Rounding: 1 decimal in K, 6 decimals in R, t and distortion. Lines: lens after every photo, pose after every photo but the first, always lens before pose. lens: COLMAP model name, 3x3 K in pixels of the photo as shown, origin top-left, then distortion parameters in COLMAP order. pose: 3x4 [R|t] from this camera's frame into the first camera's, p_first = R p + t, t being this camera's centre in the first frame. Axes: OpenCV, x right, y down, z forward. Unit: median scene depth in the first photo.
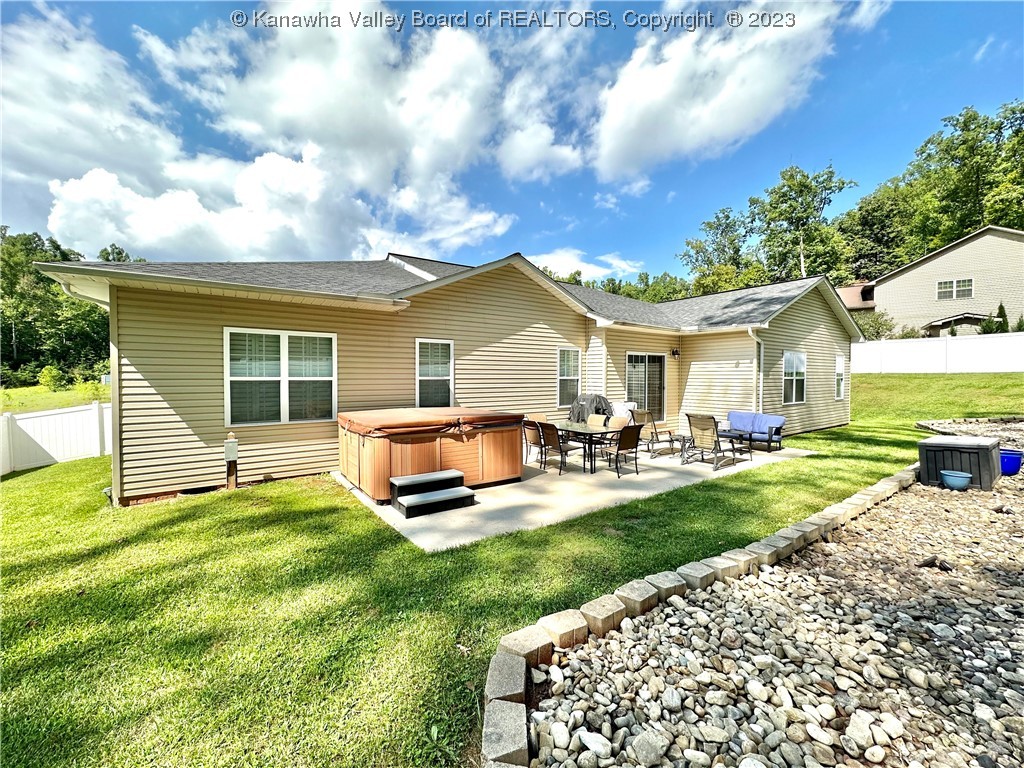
lens RADIAL K [[412.5, 0, 512.5], [0, 412.5, 383.5], [0, 0, 1]] dist [-0.004425, 0.000406]
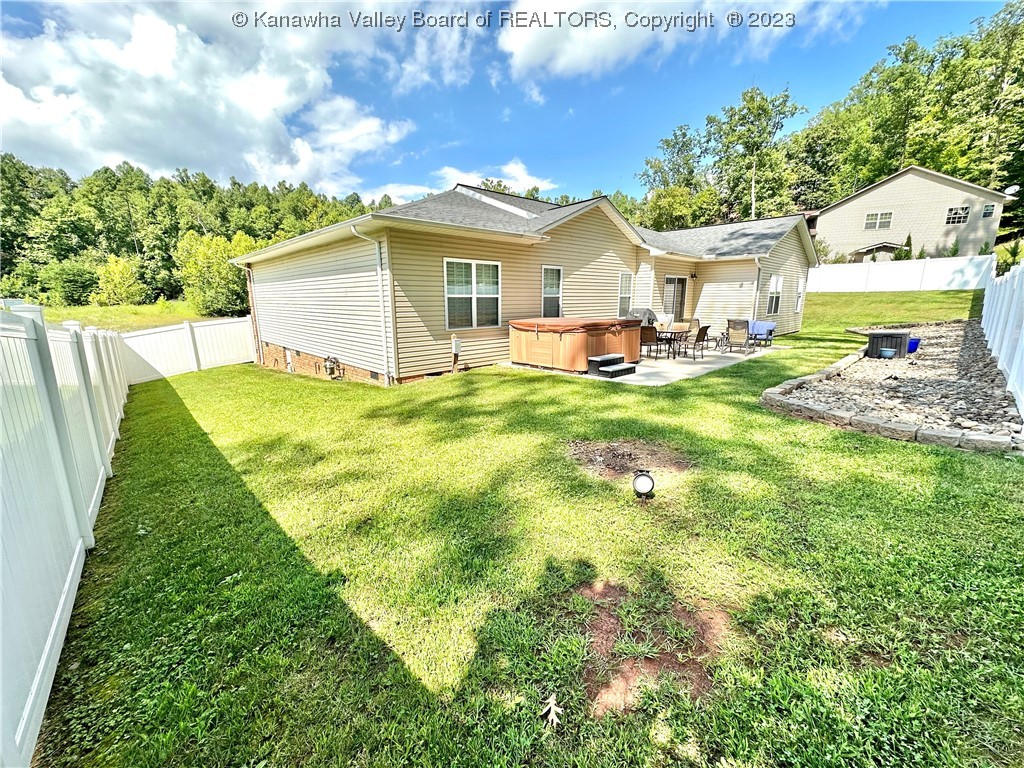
lens RADIAL K [[412.5, 0, 511.9], [0, 412.5, 385.7], [0, 0, 1]] dist [-0.004425, 0.000406]
pose [[0.990144, -0.034448, 0.135749, -0.171160], [0.007837, 0.981389, 0.191870, 0.005287], [-0.139832, -0.188916, 0.971987, -0.115399]]
